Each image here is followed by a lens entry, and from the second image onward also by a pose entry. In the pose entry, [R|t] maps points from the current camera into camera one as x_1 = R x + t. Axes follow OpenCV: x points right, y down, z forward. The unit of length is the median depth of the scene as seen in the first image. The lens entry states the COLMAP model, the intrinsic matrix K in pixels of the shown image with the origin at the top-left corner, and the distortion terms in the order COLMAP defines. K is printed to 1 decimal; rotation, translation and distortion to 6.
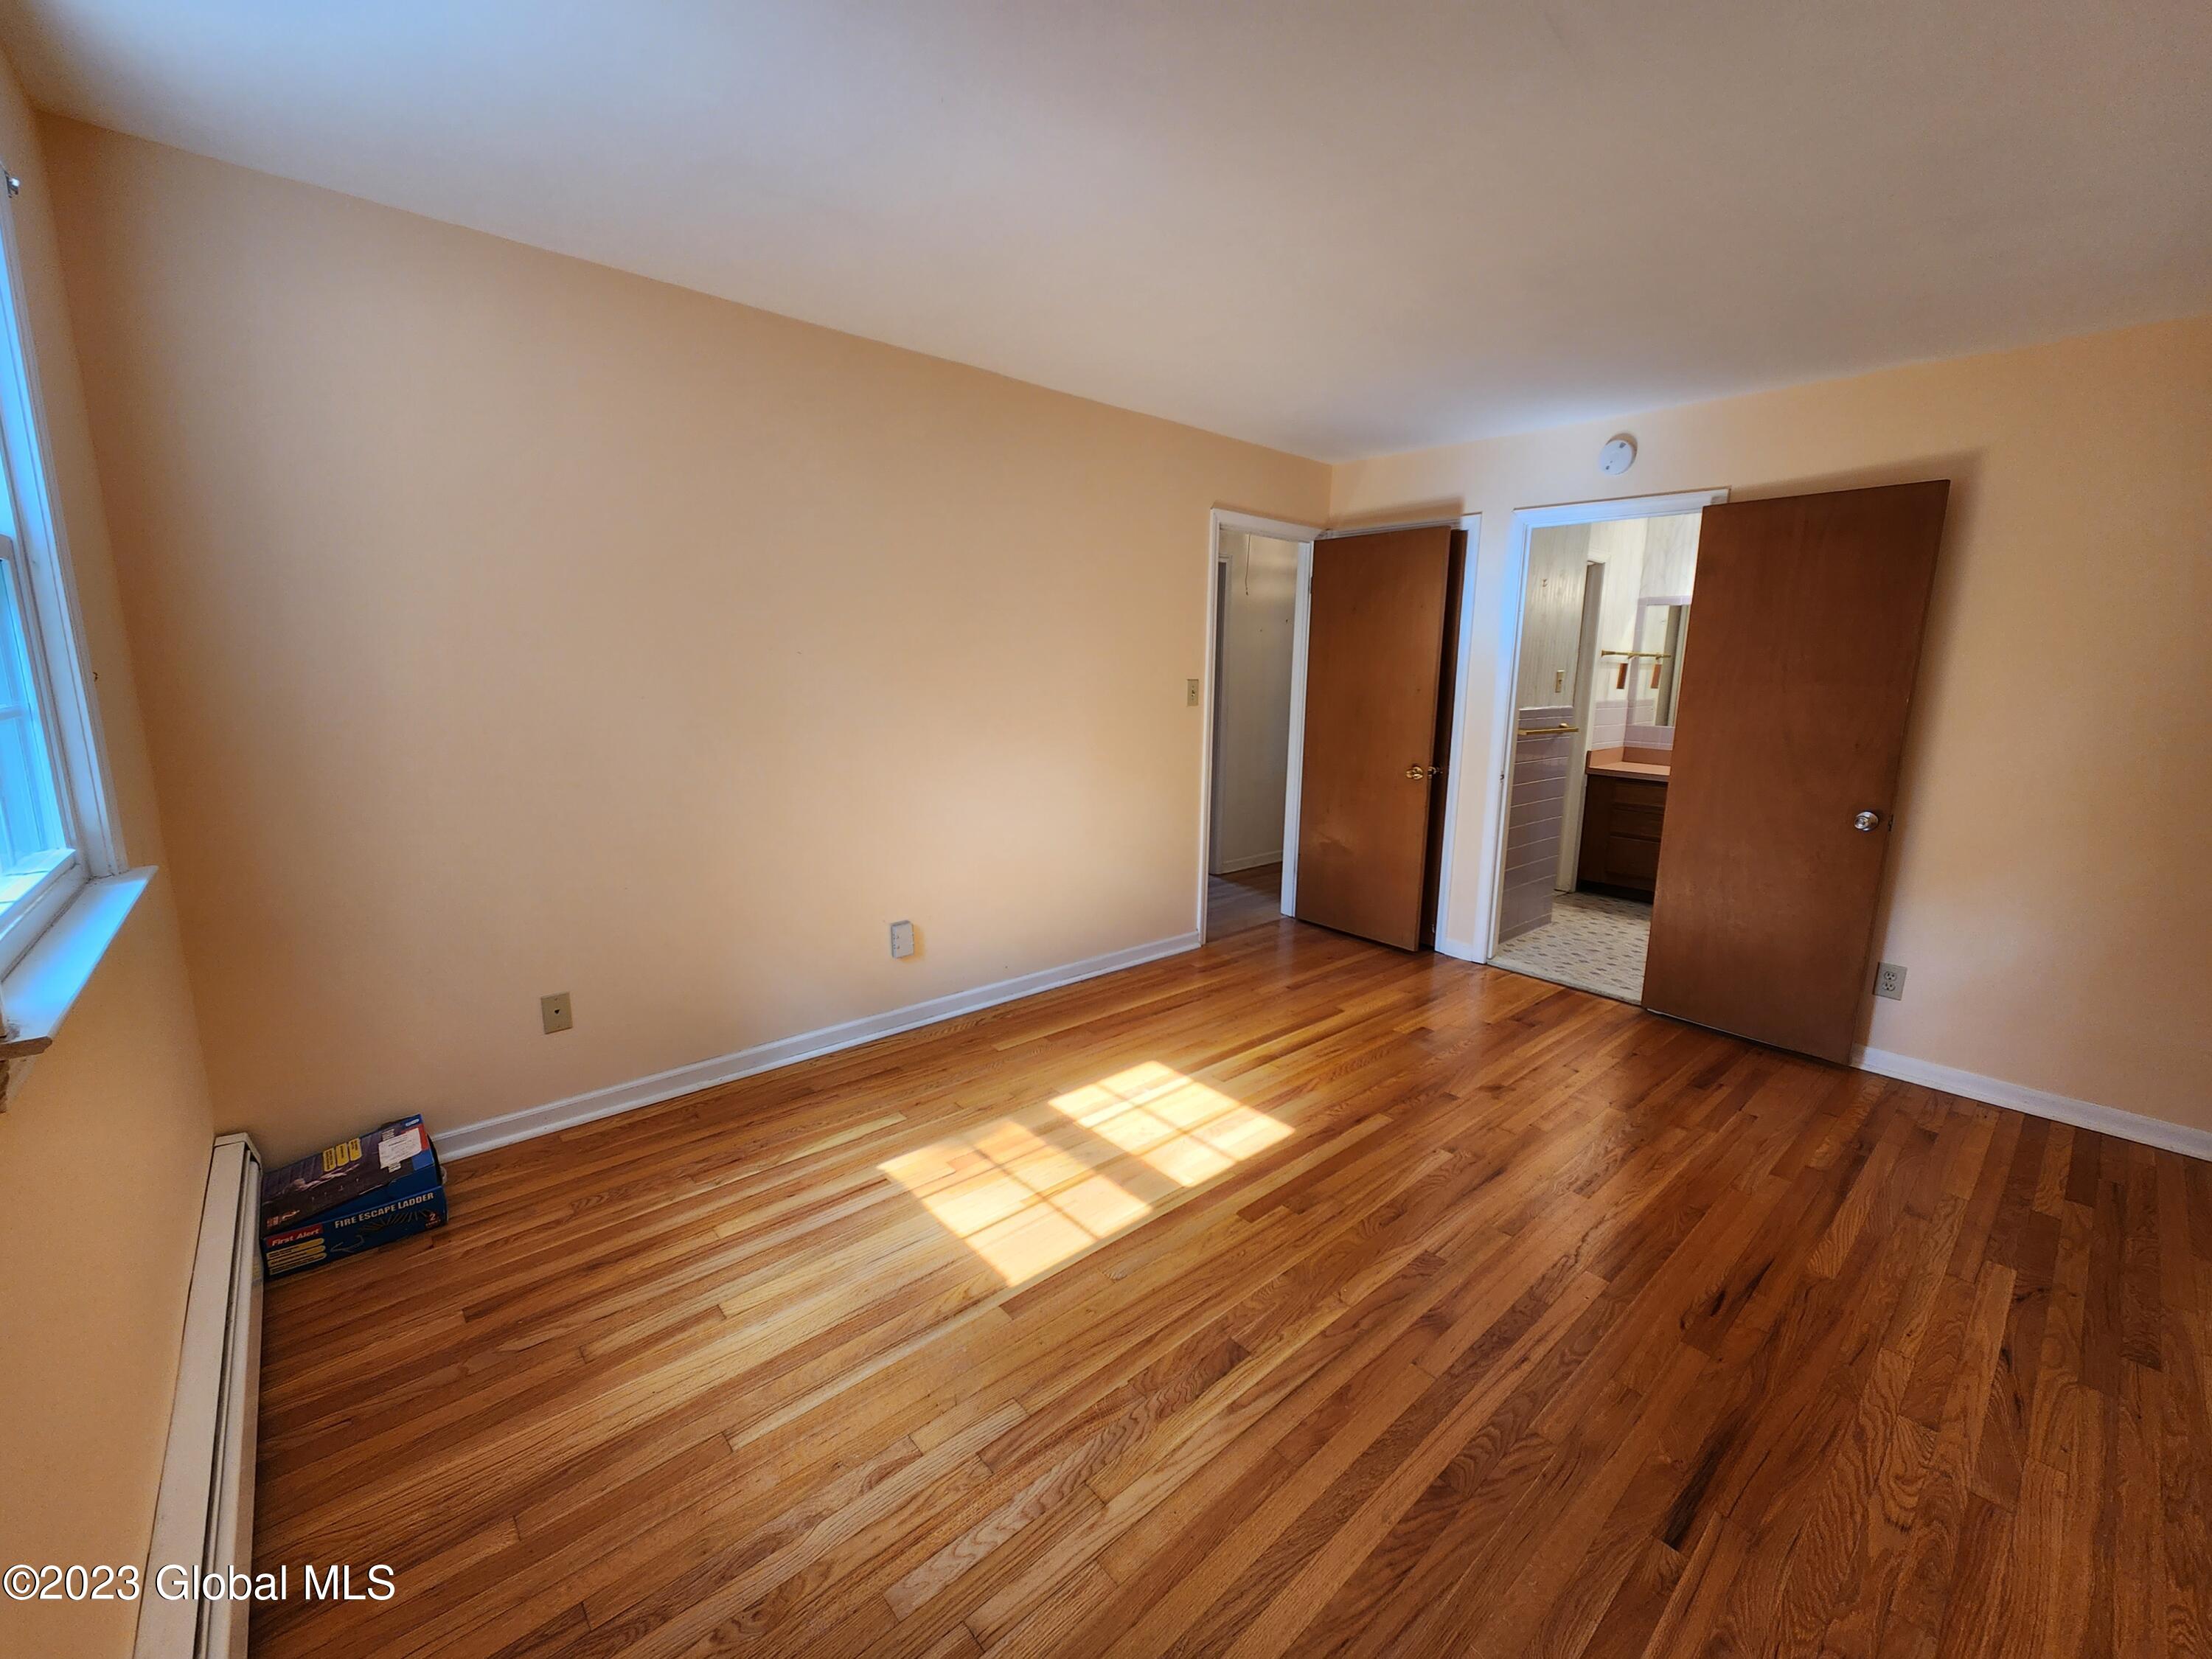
lens RADIAL K [[903.5, 0, 1106.0], [0, 903.5, 829.5], [0, 0, 1]] dist [-0.000439, 0.000100]
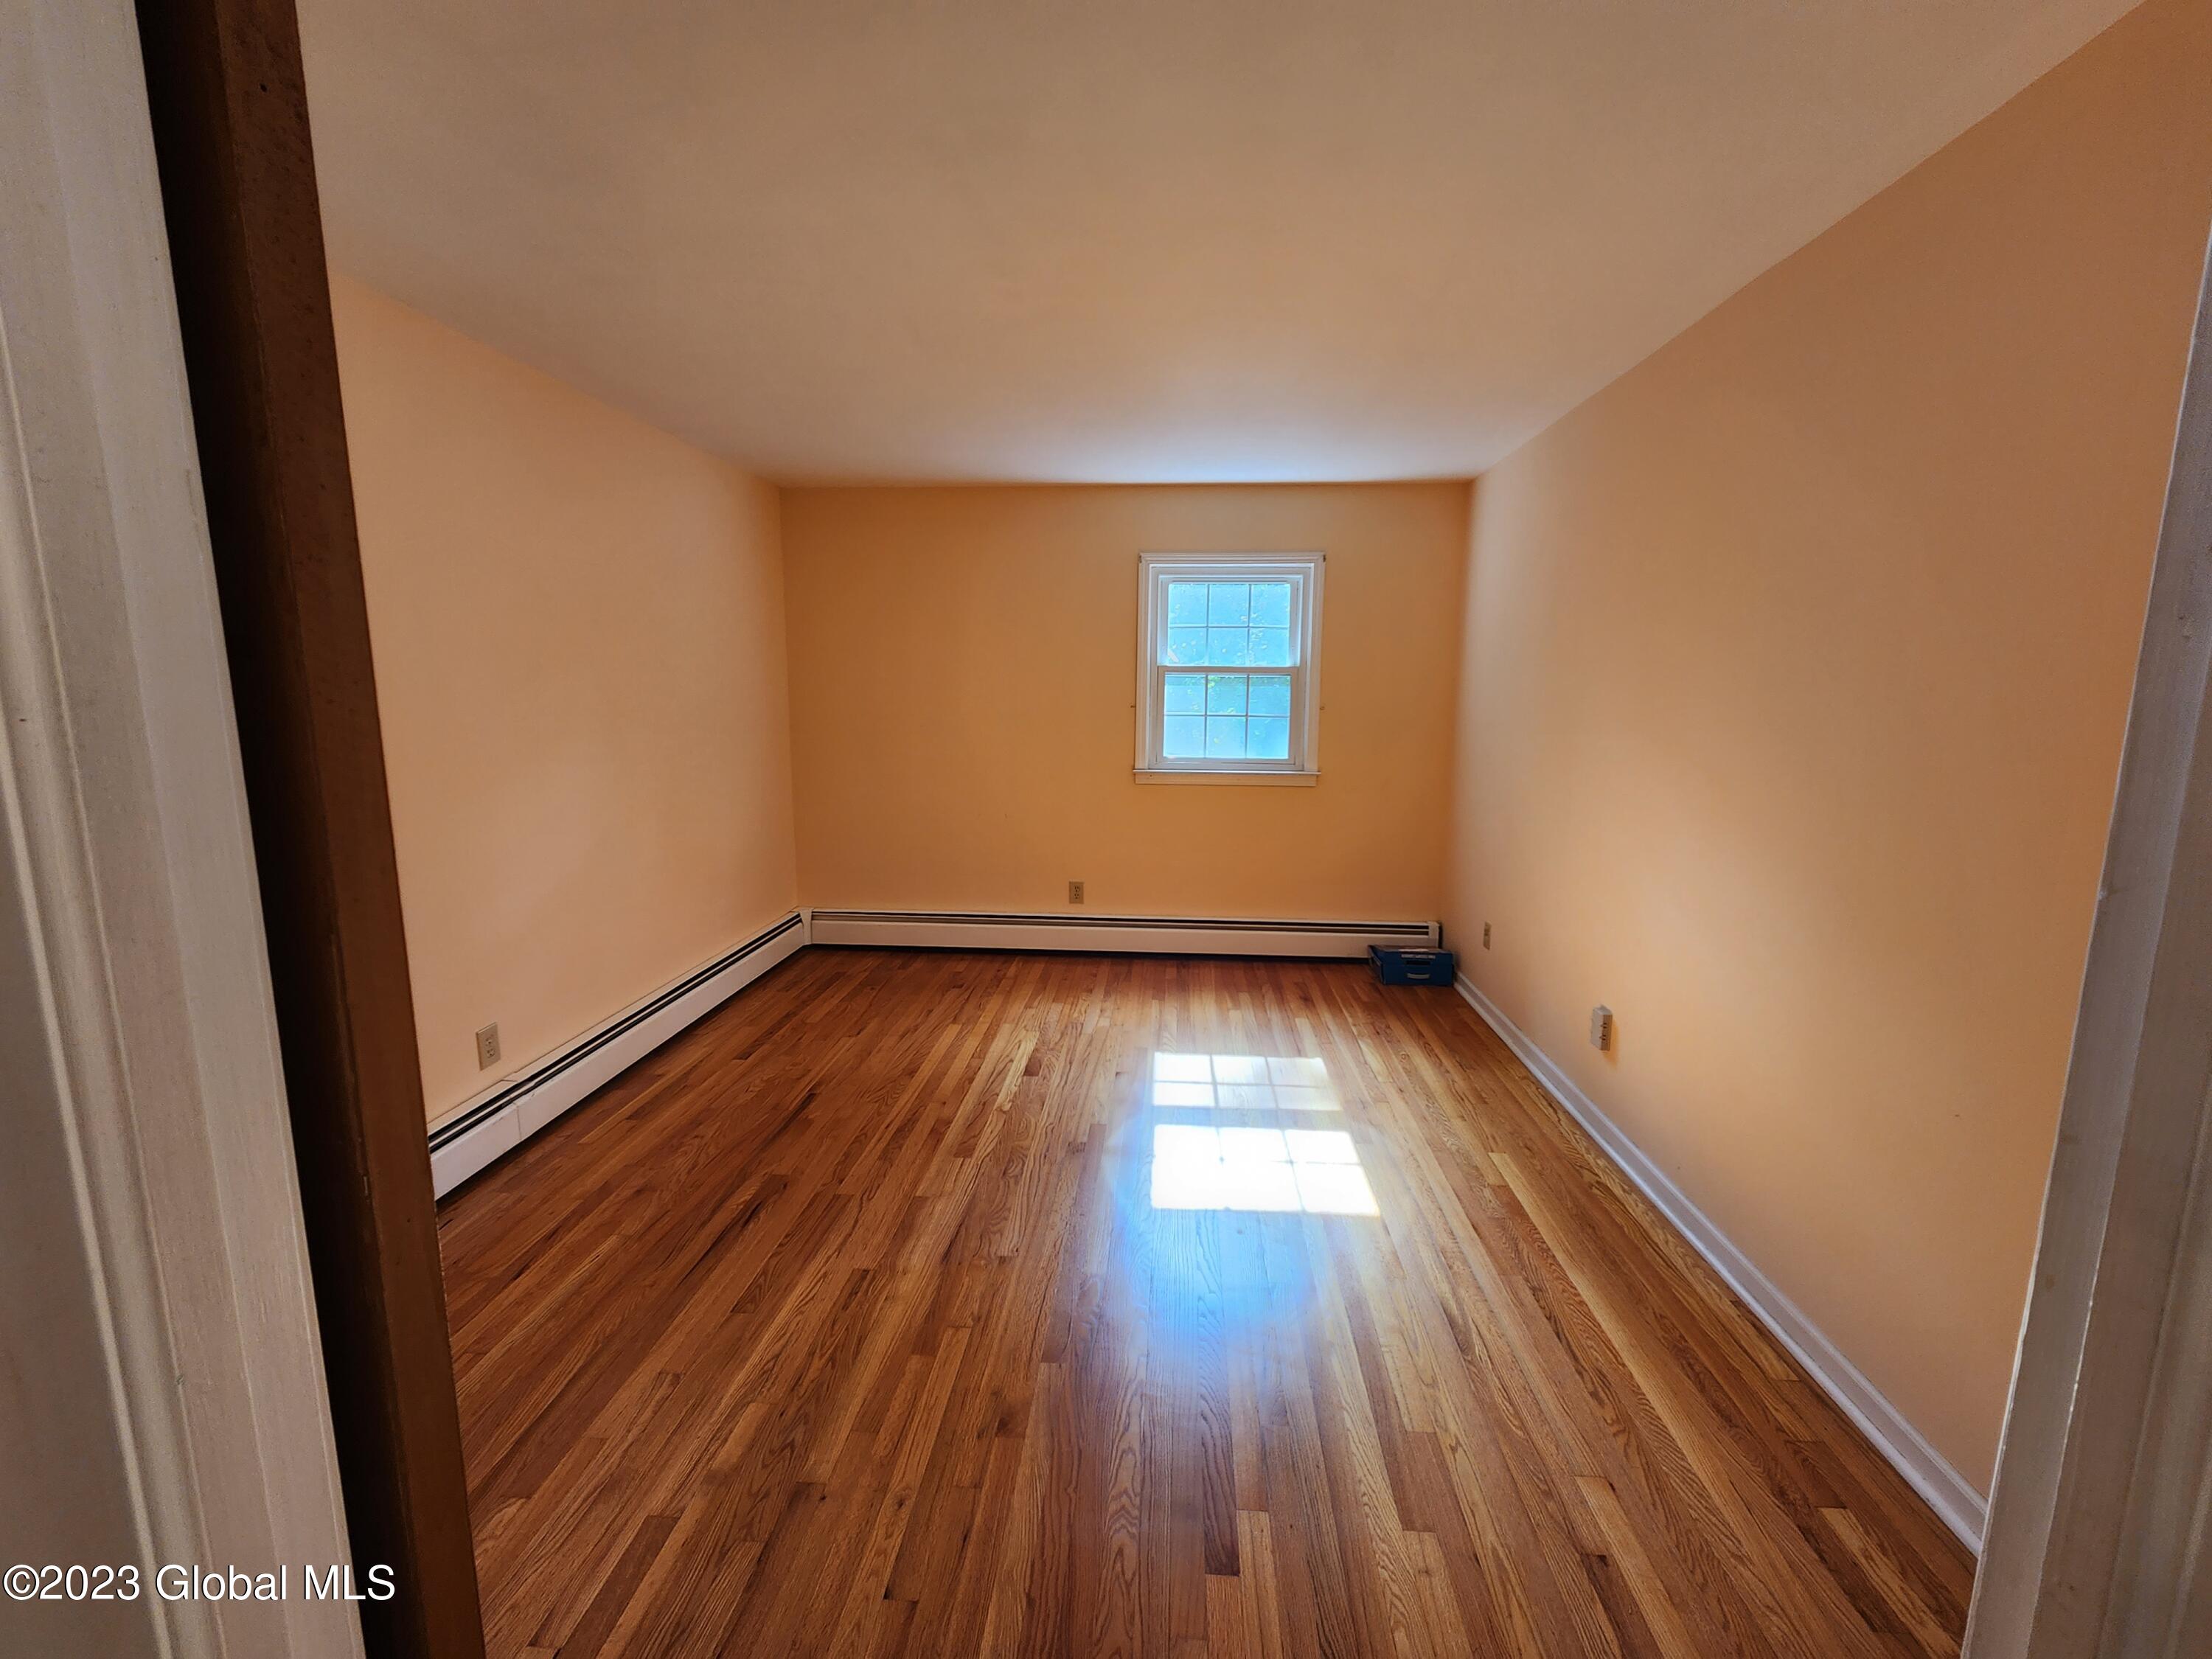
lens RADIAL K [[903.5, 0, 1106.0], [0, 903.5, 829.5], [0, 0, 1]] dist [-0.000439, 0.000100]
pose [[-0.718823, 0.086257, -0.689821, 1.059628], [-0.144721, 0.951967, 0.269841, -0.335894], [0.679963, 0.293799, -0.671813, 1.863307]]
